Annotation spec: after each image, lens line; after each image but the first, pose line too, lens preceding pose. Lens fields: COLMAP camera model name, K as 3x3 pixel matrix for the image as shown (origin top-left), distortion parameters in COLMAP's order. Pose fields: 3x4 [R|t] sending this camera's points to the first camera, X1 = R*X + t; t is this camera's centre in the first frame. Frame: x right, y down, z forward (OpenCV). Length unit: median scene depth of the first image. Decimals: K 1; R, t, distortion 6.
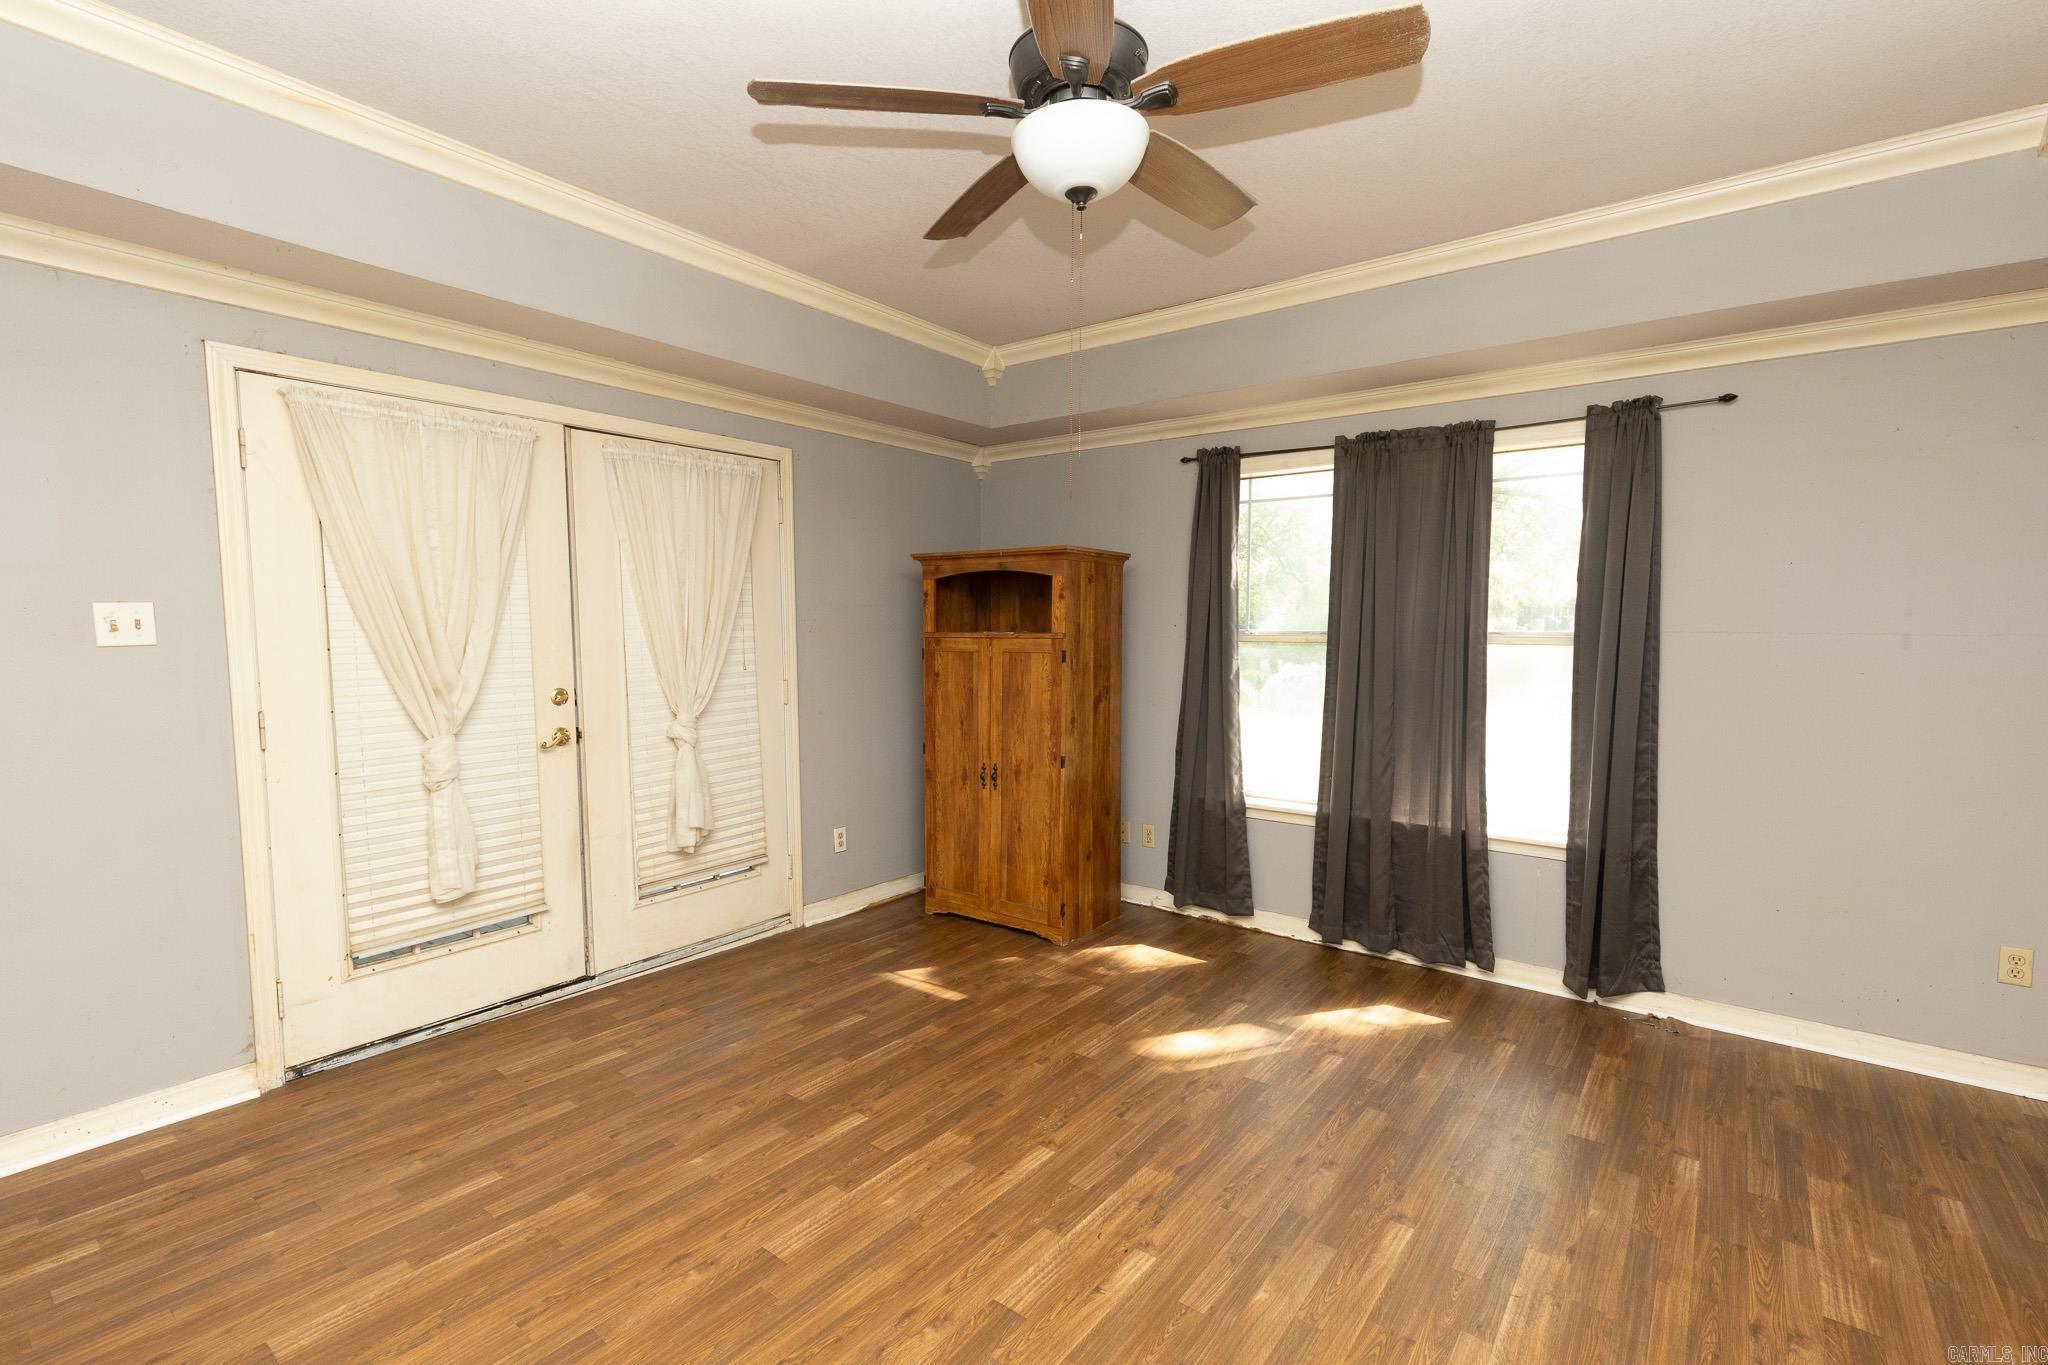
lens RADIAL K [[934.1, 0, 1024.0], [0, 934.1, 682.5], [0, 0, 1]] dist [0.012963, 0.000563]
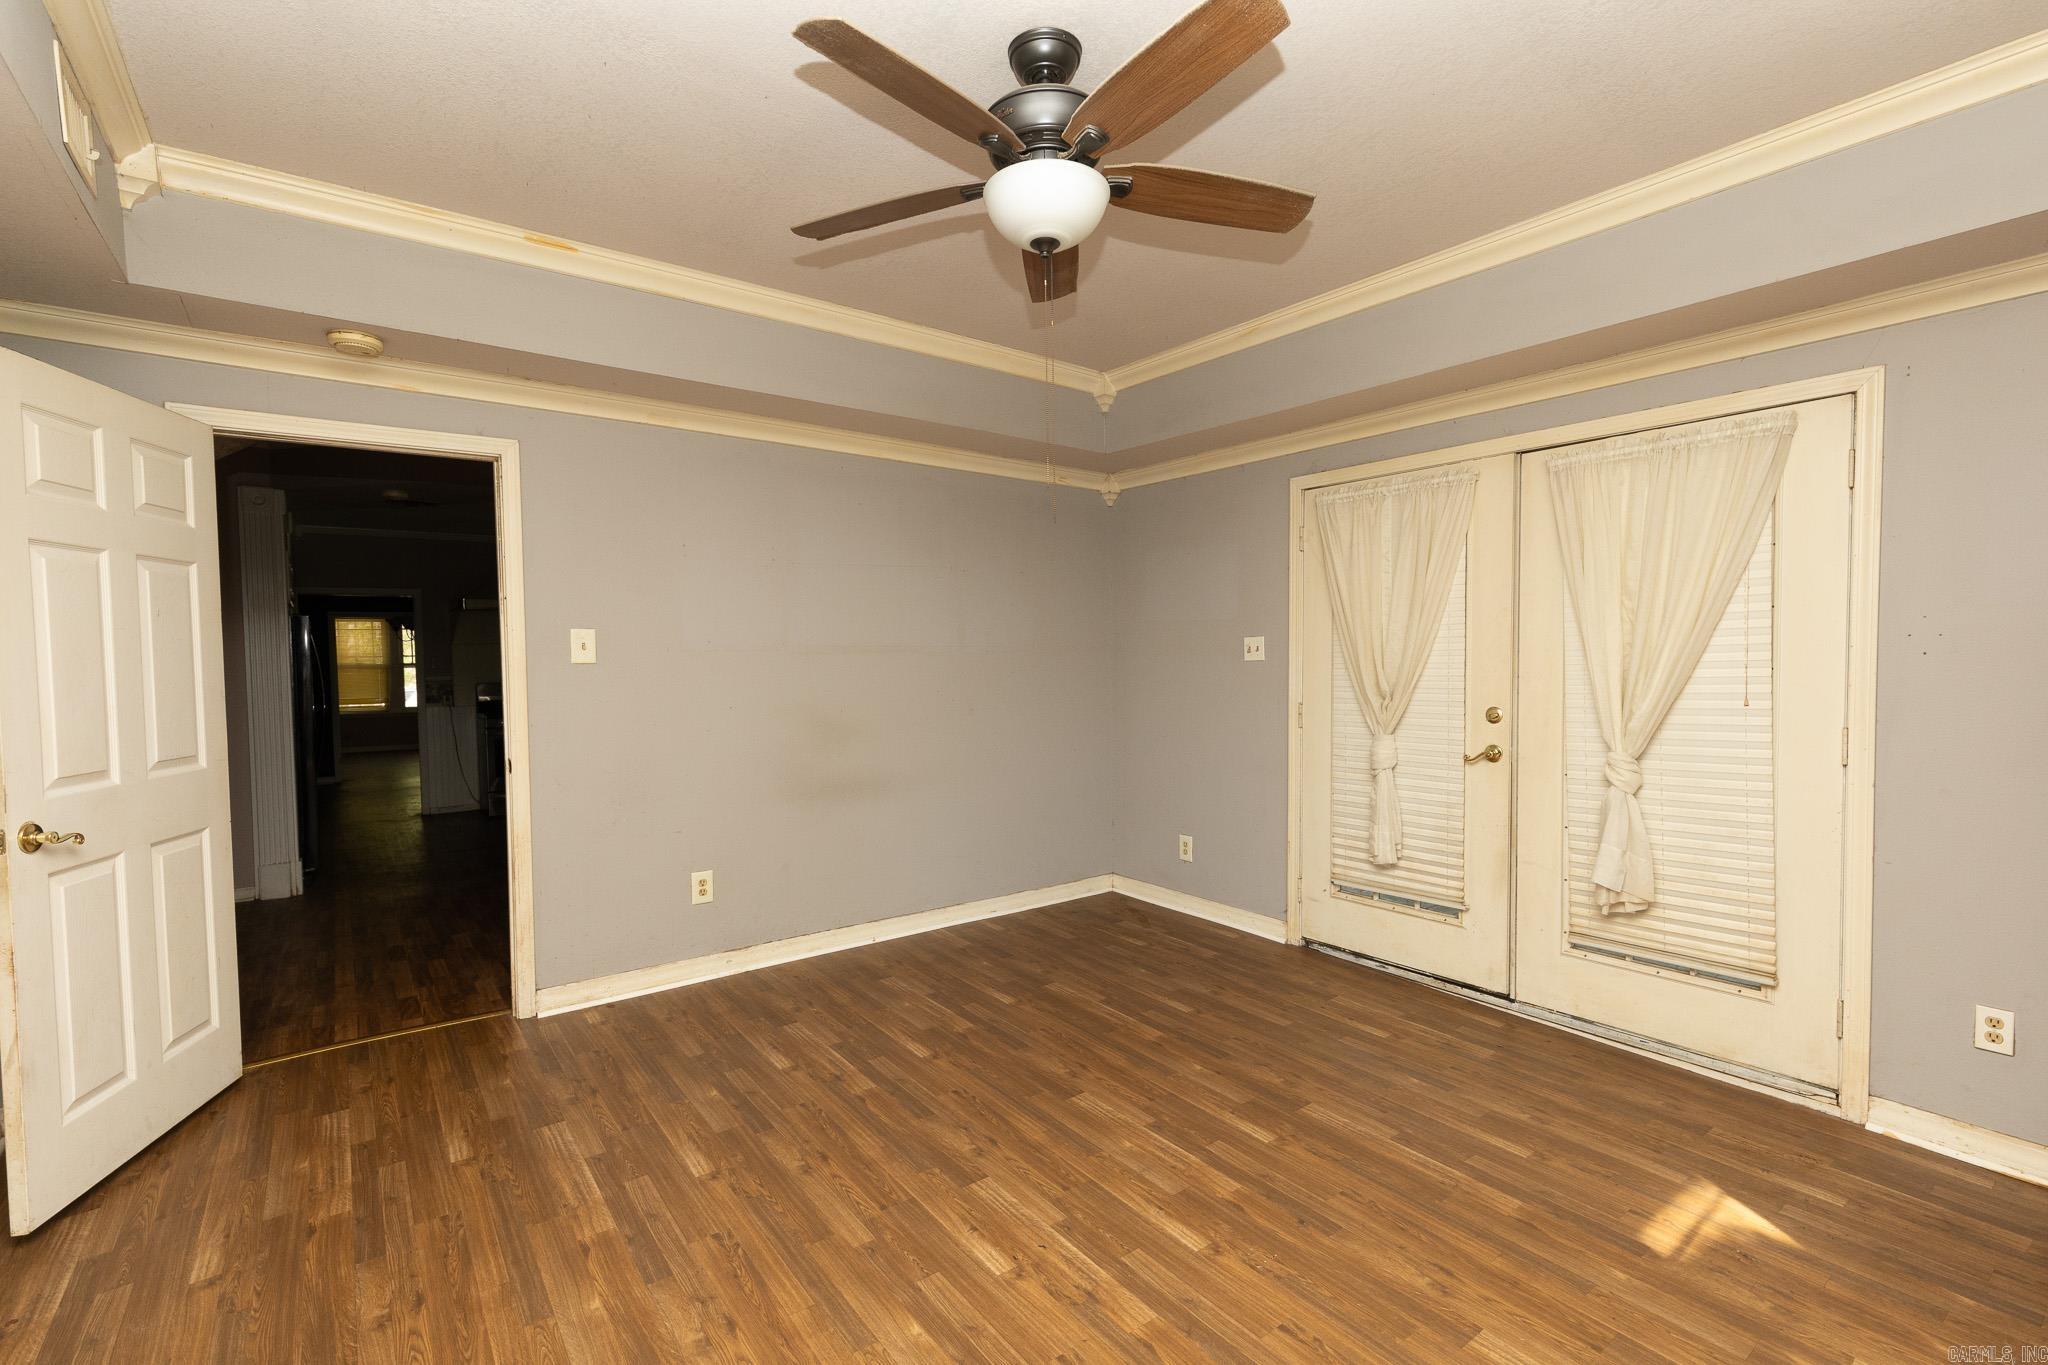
lens RADIAL K [[919.7, 0, 1013.4], [0, 919.7, 693.7], [0, 0, 1]] dist [-0.001747, 0.009426]
pose [[-0.278055, 0.042499, -0.959624, 0.879746], [-0.053058, 0.996816, 0.059520, -0.057310], [0.959099, 0.067465, -0.274915, 1.064024]]
